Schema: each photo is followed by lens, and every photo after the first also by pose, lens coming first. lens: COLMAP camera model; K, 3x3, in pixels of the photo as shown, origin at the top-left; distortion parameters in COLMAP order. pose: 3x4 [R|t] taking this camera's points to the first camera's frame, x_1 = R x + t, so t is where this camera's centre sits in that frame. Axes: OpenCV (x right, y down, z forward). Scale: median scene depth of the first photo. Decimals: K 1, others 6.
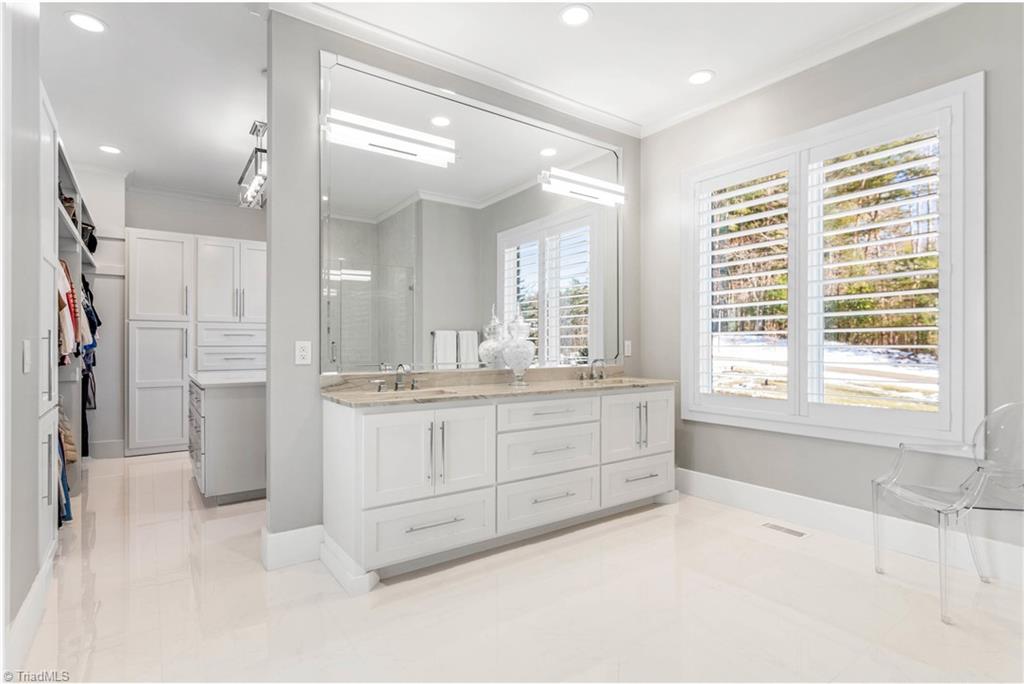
lens RADIAL K [[499.7, 0, 512.7], [0, 499.7, 345.0], [0, 0, 1]] dist [0.001200, -0.001584]
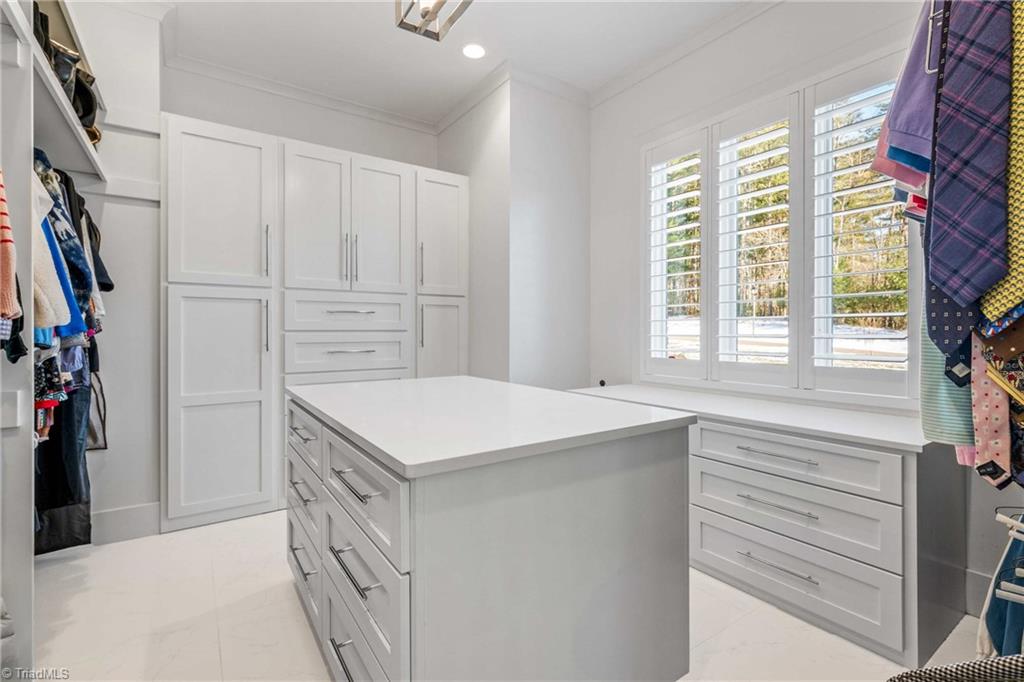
lens RADIAL K [[463.1, 0, 509.7], [0, 463.1, 331.5], [0, 0, 1]] dist [-0.000468, 0.000529]
pose [[0.999582, 0.000104, -0.028914, -0.378537], [-0.000007, 0.999994, 0.003343, 0.001941], [0.028914, -0.003341, 0.999576, 0.503320]]
